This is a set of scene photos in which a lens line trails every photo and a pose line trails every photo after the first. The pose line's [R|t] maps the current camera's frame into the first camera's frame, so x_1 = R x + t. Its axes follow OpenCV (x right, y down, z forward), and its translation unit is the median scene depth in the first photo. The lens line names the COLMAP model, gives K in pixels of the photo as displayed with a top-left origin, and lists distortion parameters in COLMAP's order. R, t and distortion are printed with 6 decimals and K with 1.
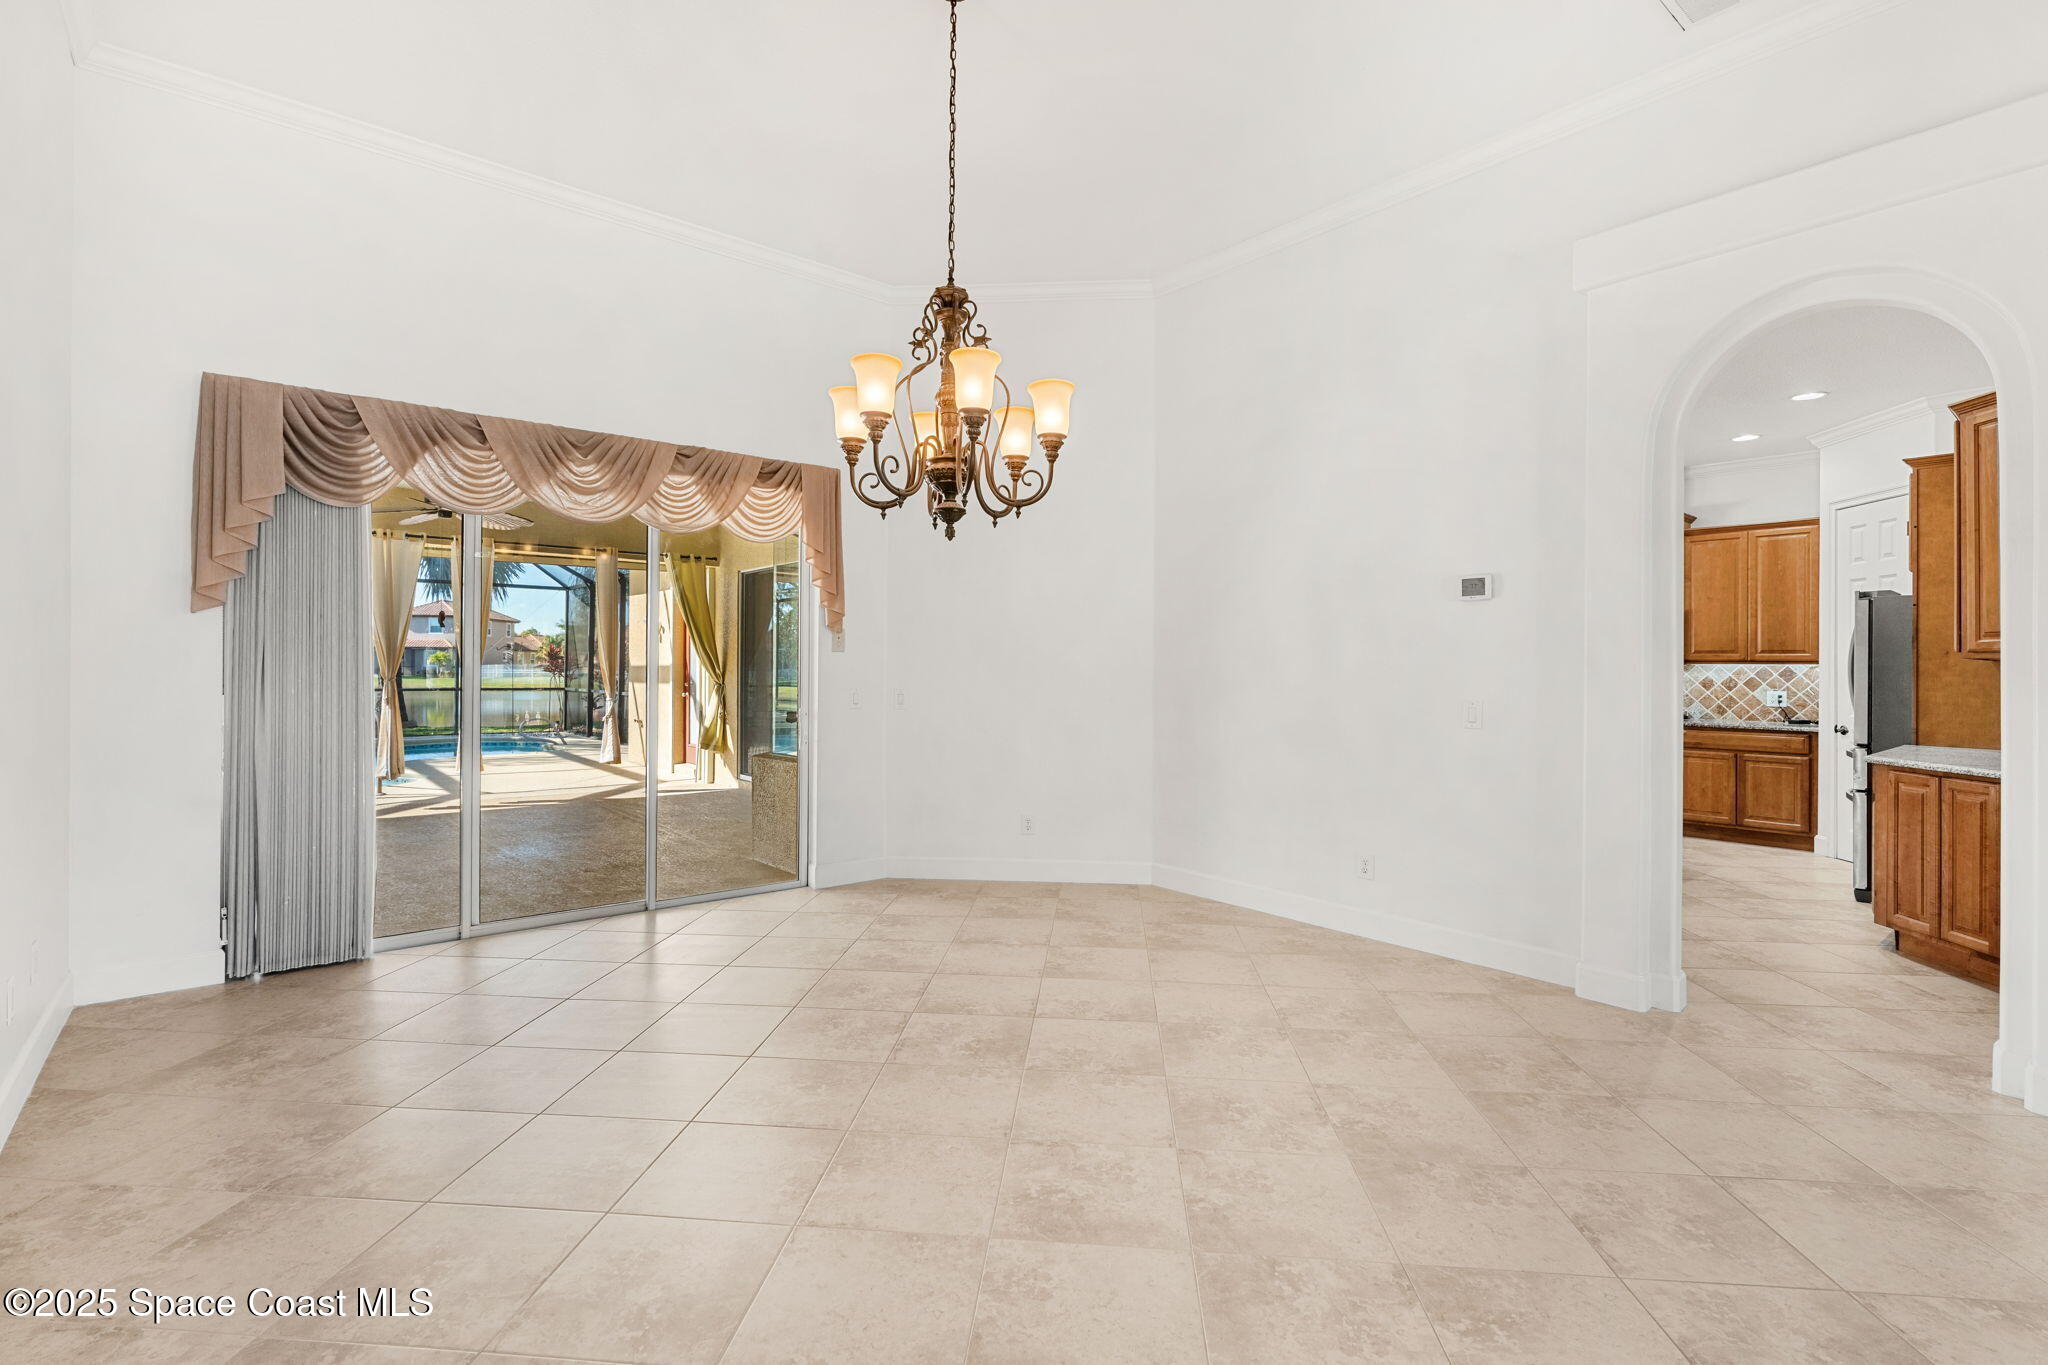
lens RADIAL K [[927.8, 0, 1030.4], [0, 927.8, 669.2], [0, 0, 1]] dist [-0.003932, 0.000269]
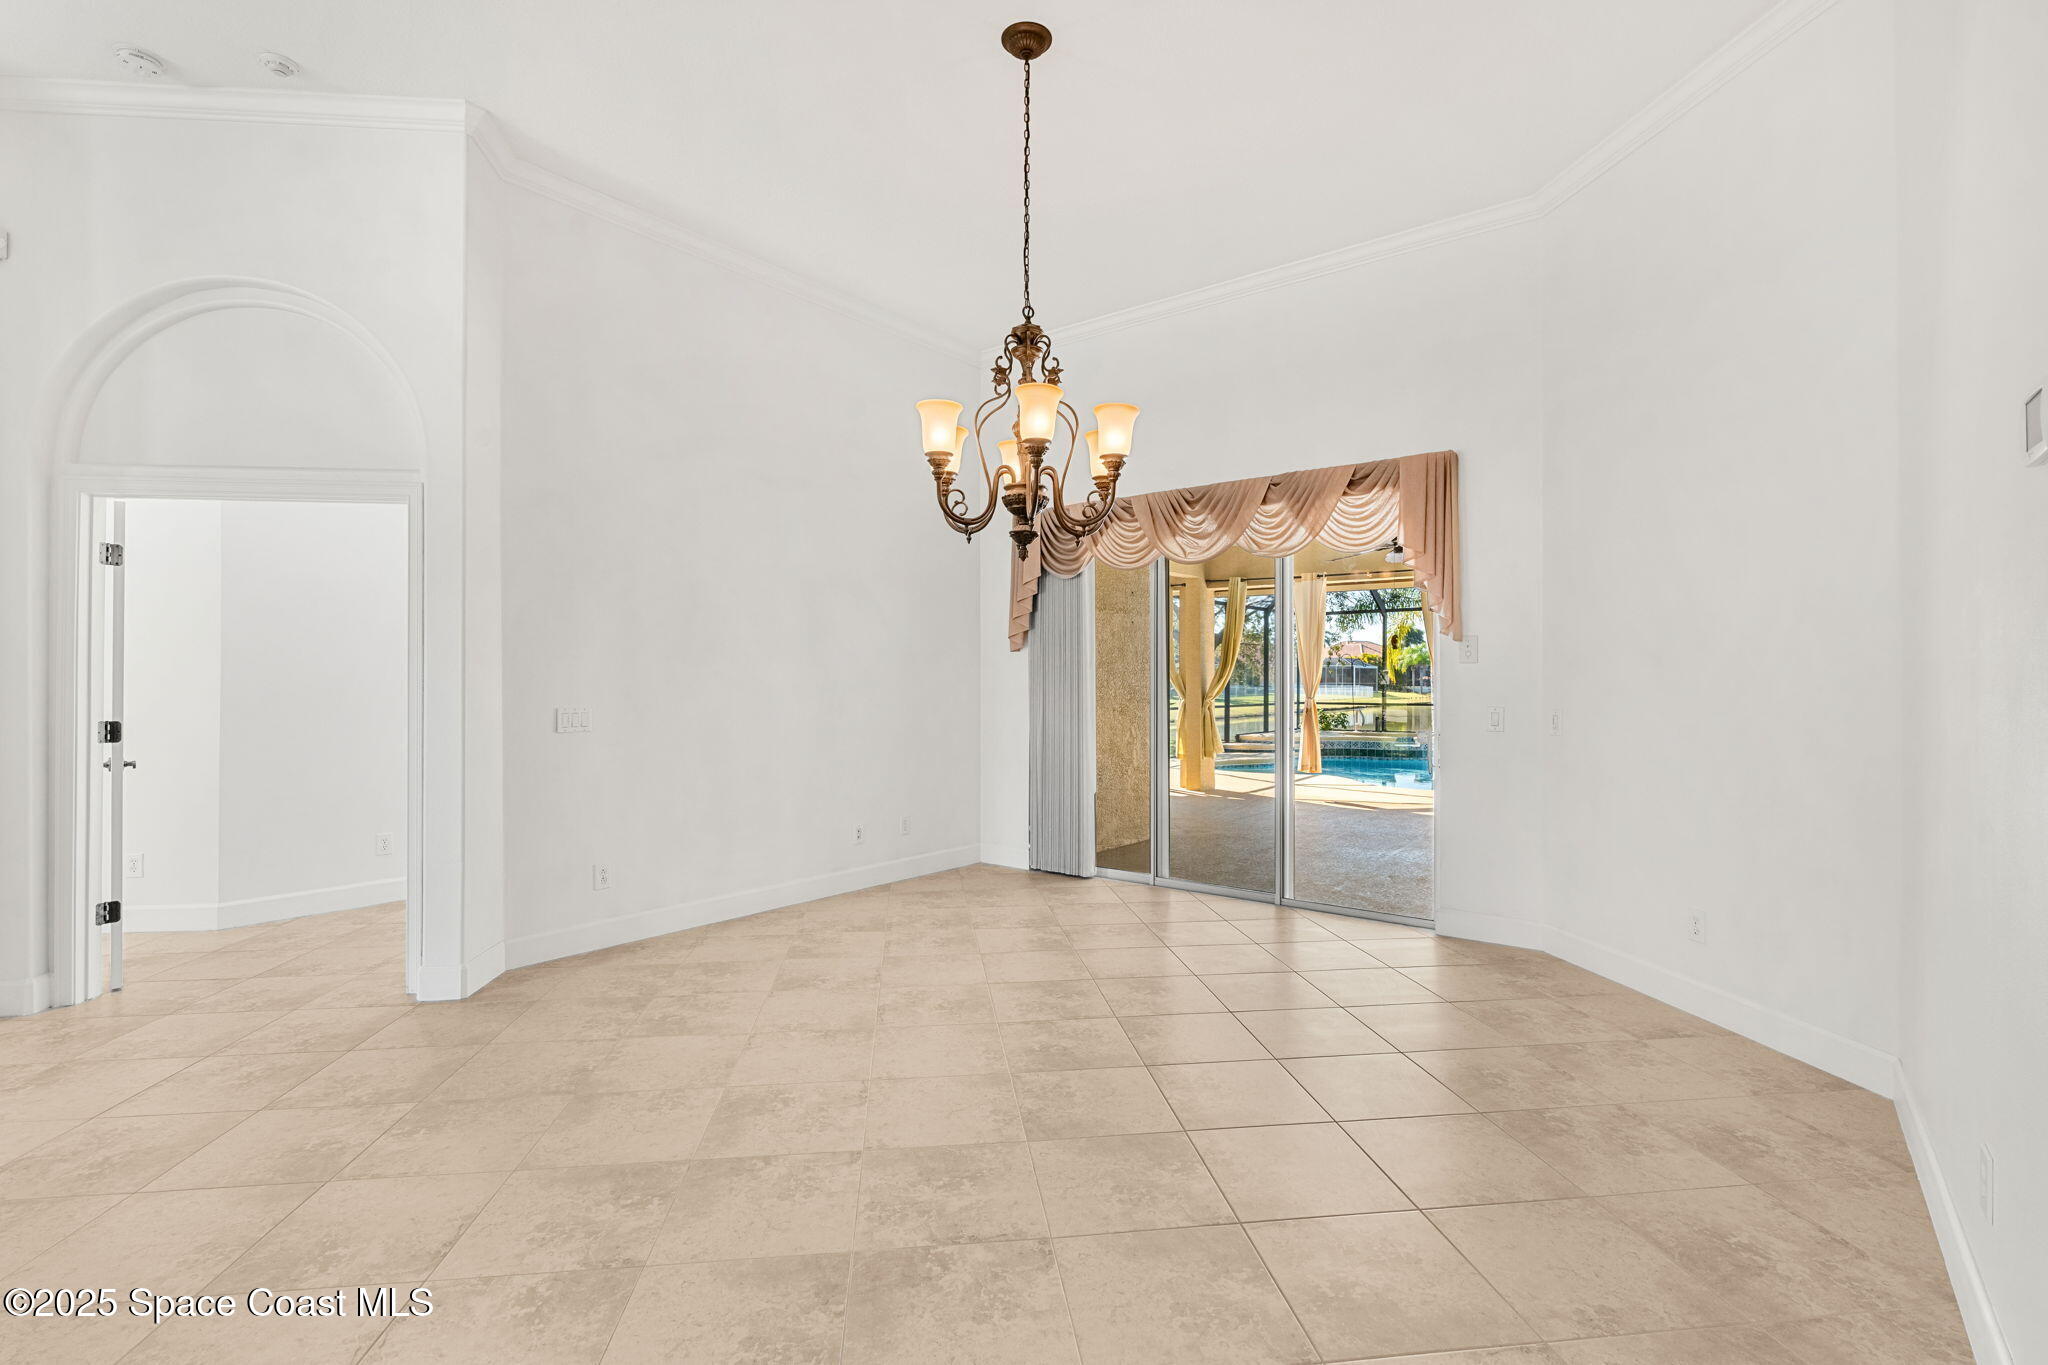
lens RADIAL K [[927.8, 0, 1030.4], [0, 927.8, 669.2], [0, 0, 1]] dist [-0.003932, 0.000269]
pose [[0.220746, -0.018582, -0.975154, 0.918150], [-0.002927, 0.999801, -0.019714, 0.008751], [0.975327, 0.007206, 0.220648, 0.731858]]
